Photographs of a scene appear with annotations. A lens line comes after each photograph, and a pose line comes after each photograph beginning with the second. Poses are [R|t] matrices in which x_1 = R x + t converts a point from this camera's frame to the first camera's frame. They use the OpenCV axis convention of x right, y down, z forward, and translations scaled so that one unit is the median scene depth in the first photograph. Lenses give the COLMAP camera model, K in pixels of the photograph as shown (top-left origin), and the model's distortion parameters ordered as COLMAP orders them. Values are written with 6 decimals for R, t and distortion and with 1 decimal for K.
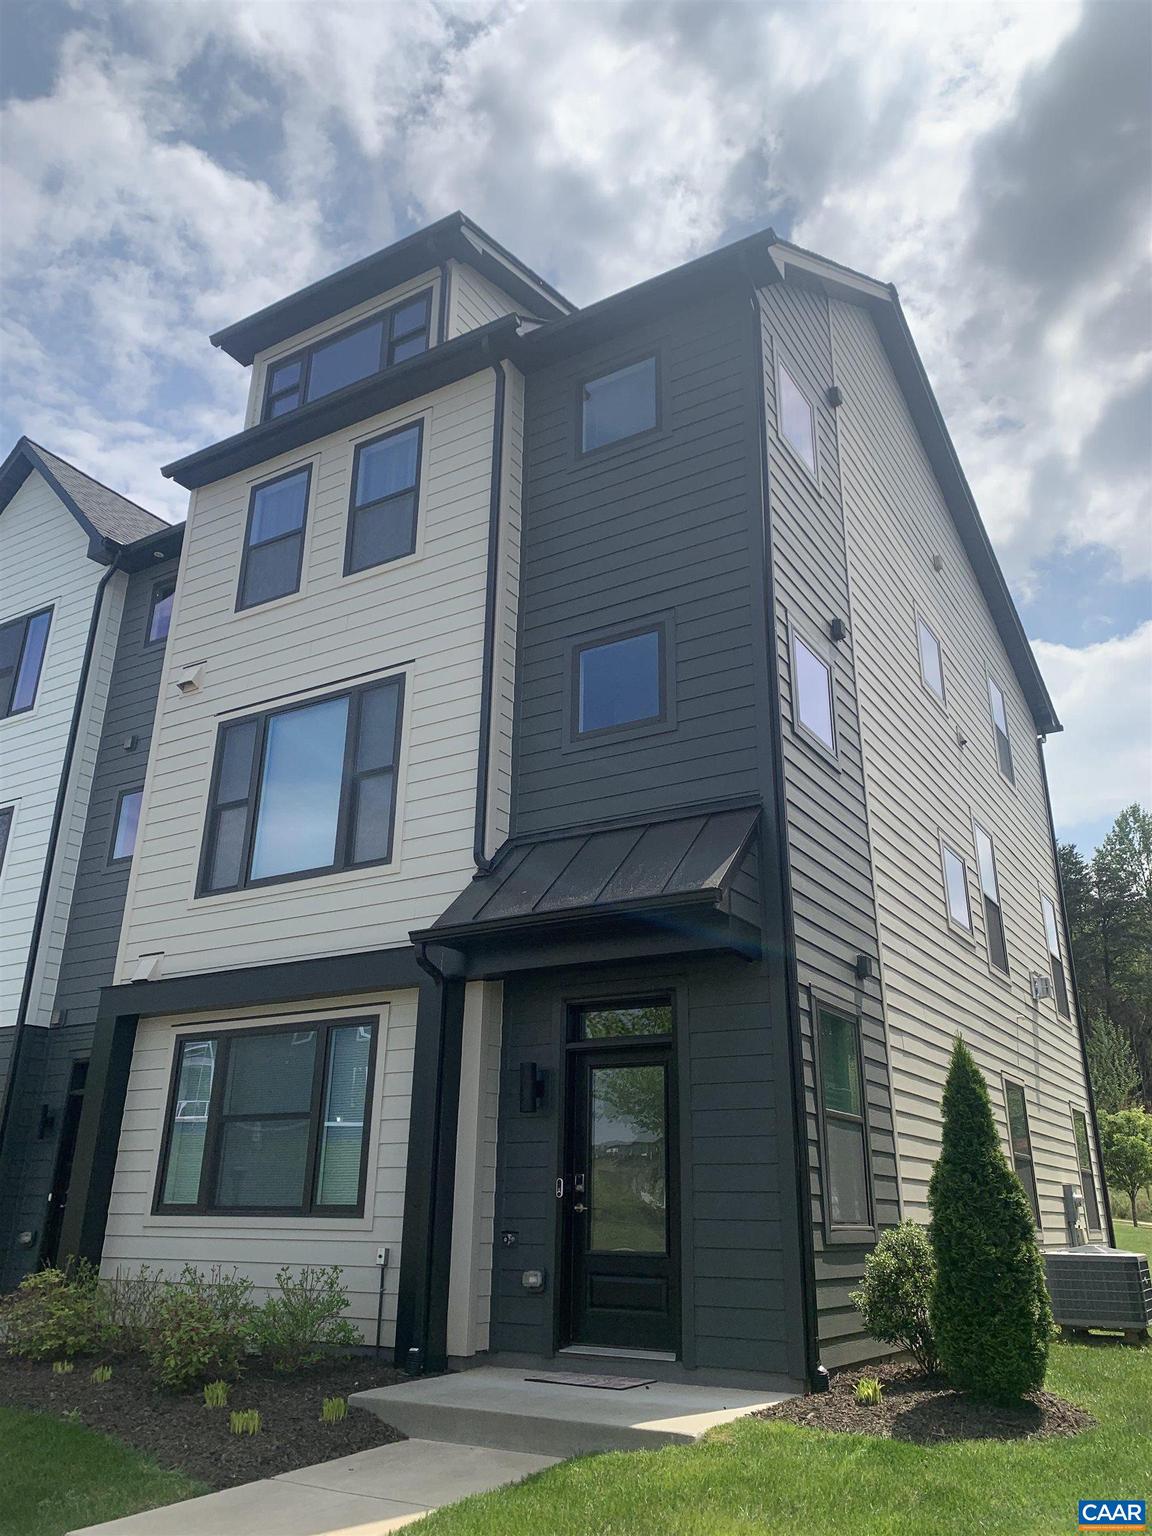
lens RADIAL K [[1171.6, 0, 590.5], [0, 1171.6, 760.1], [0, 0, 1]] dist [0.004623, 0.000952]
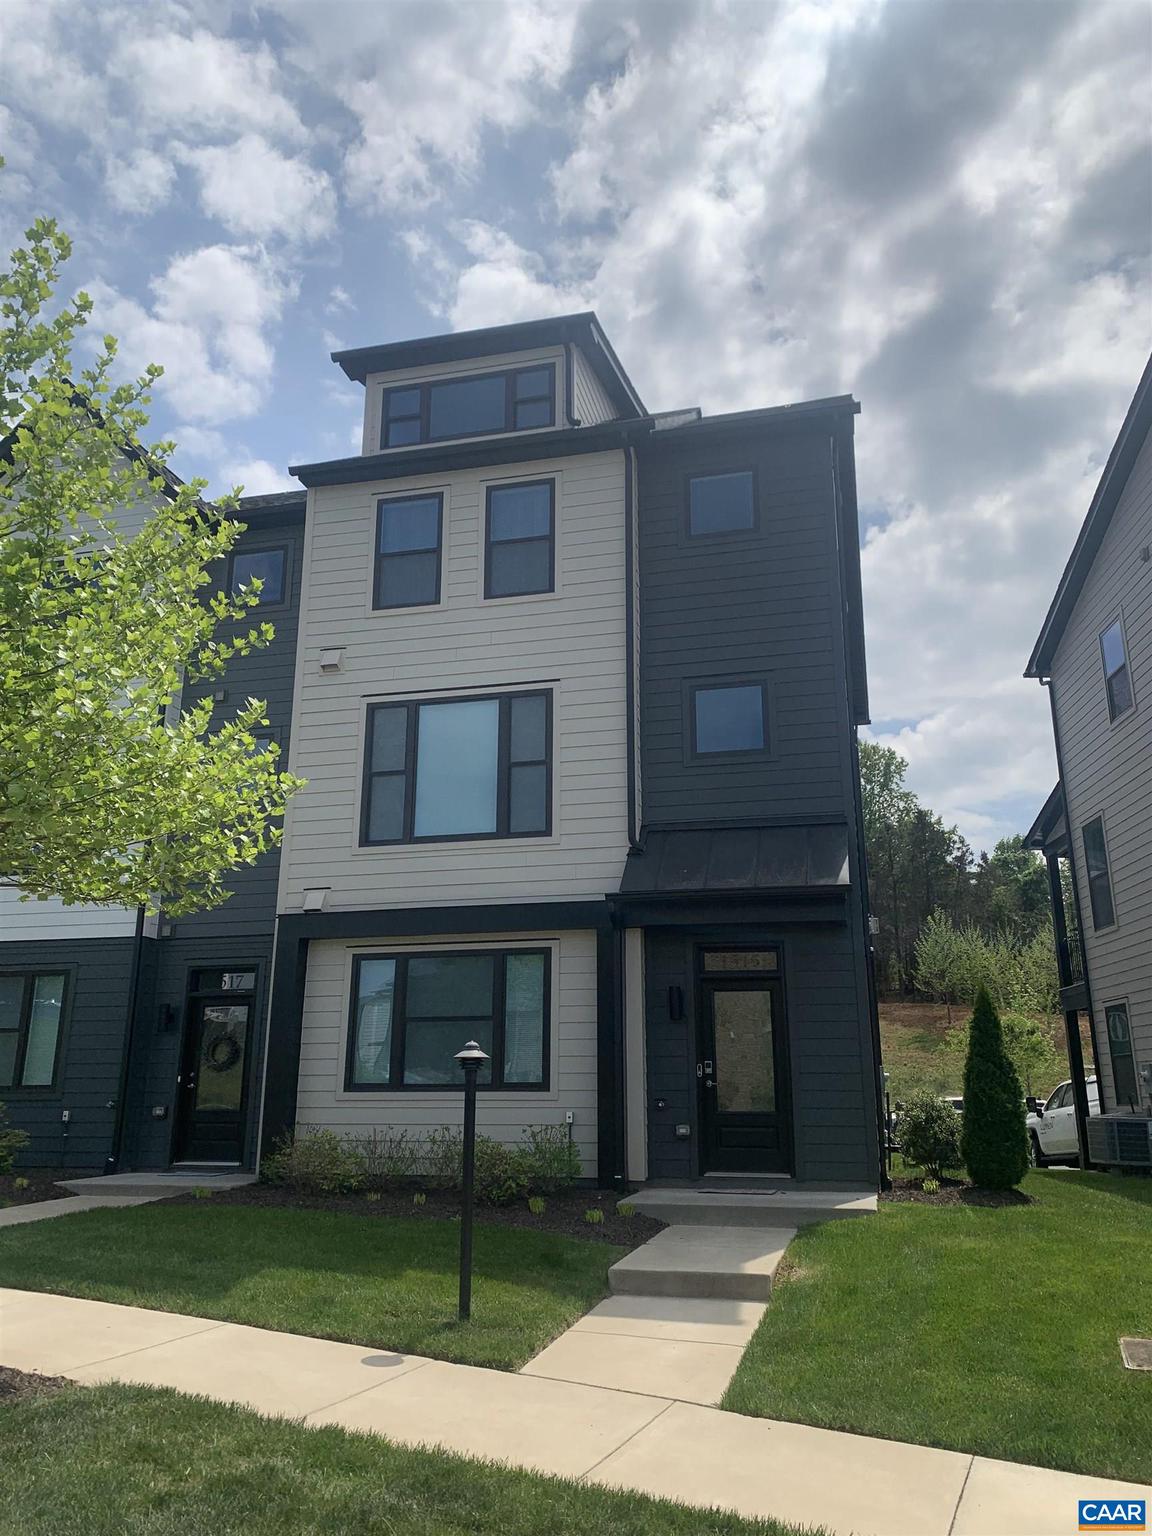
lens RADIAL K [[1154.0, 0, 576.0], [0, 1154.0, 768.0], [0, 0, 1]] dist [0.025544, -0.007738]
pose [[0.956466, 0.071377, 0.282982, -0.492827], [-0.098240, 0.991788, 0.081885, -0.094847], [-0.274814, -0.106120, 0.955623, -0.250269]]
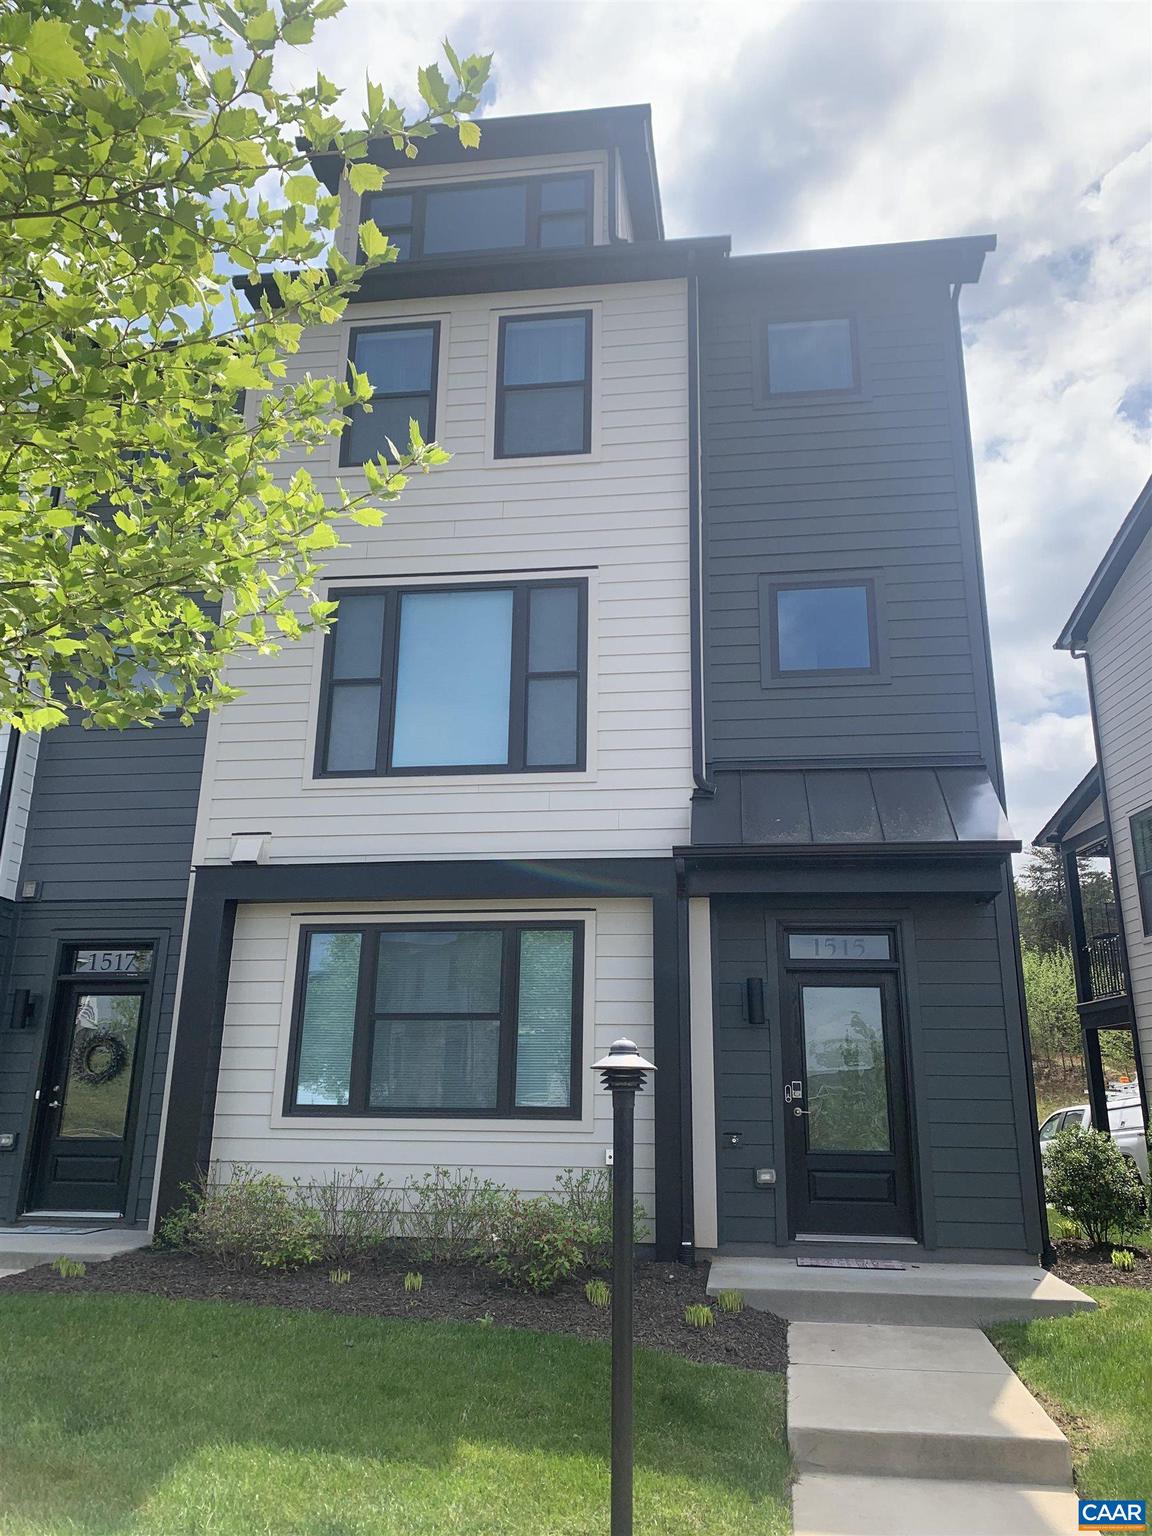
lens RADIAL K [[1154.0, 0, 576.0], [0, 1154.0, 768.0], [0, 0, 1]] dist [0.025544, -0.007738]
pose [[0.916517, 0.117192, 0.382444, -0.518244], [-0.149081, 0.987309, 0.054727, 0.031219], [-0.371176, -0.107174, 0.922357, 0.096733]]
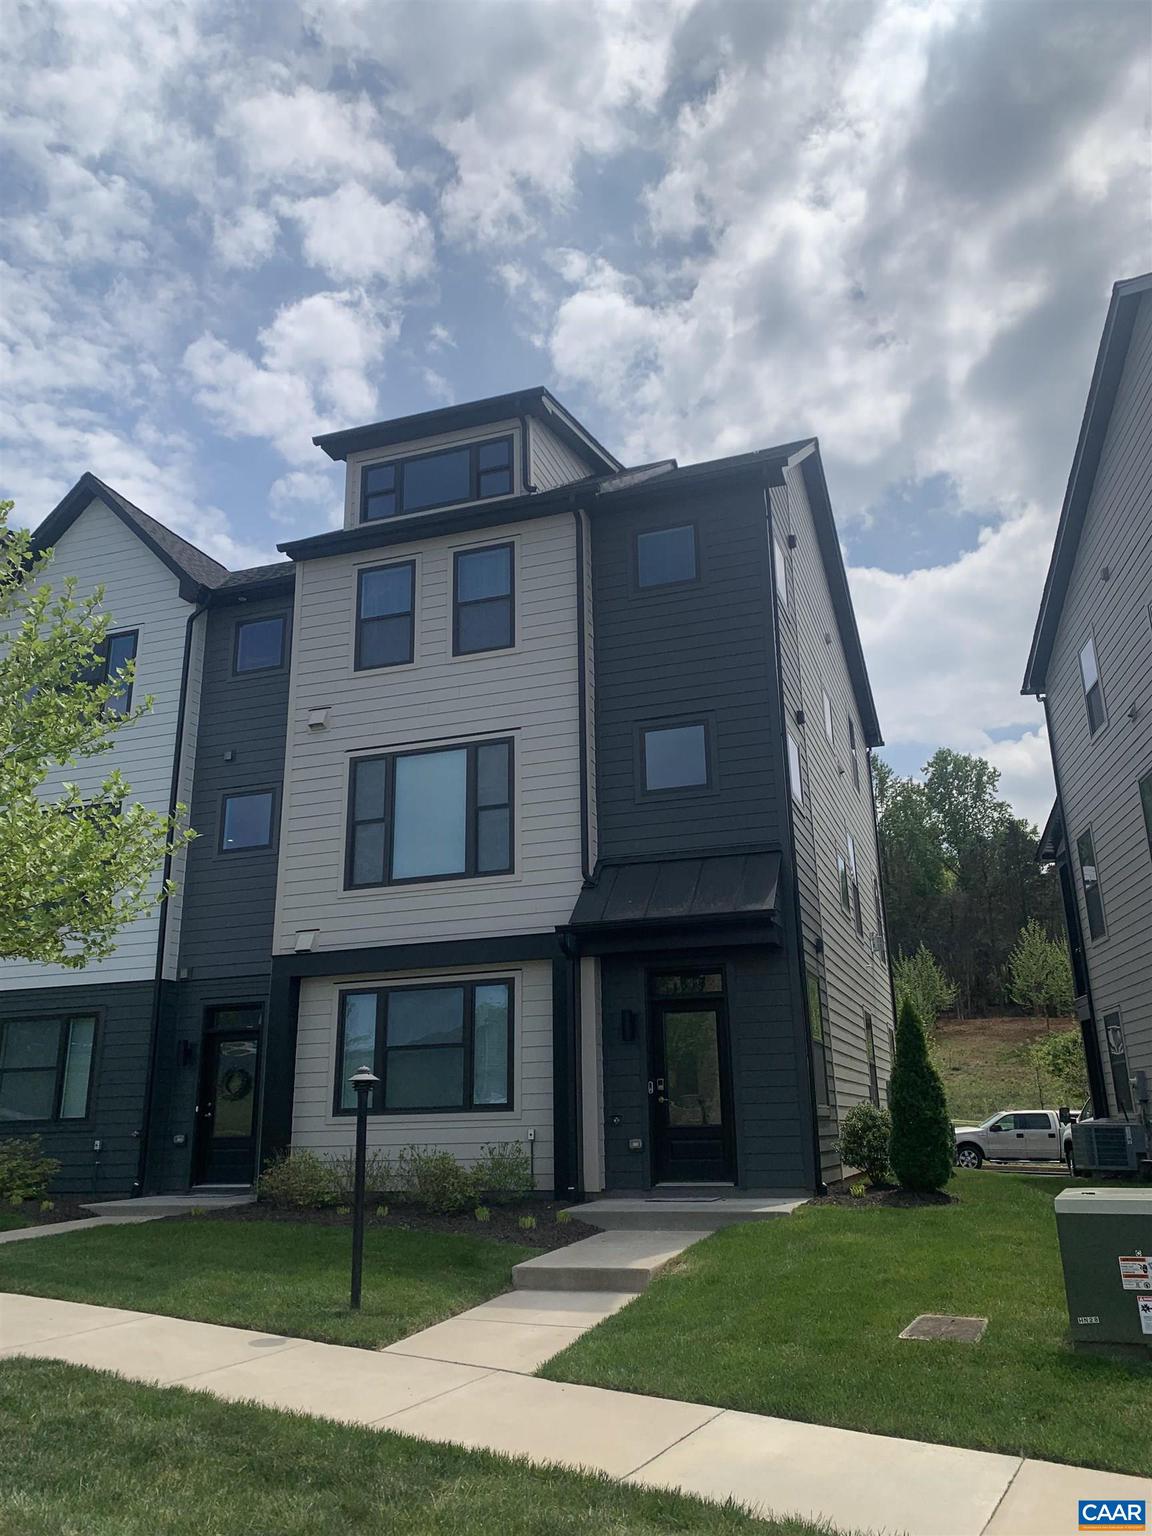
lens RADIAL K [[1157.0, 0, 600.8], [0, 1157.0, 769.0], [0, 0, 1]] dist [0.019196, -0.003963]
pose [[0.976405, 0.032240, 0.213528, -0.353405], [-0.047616, 0.996599, 0.067258, -0.134927], [-0.210634, -0.075838, 0.974619, -0.388044]]
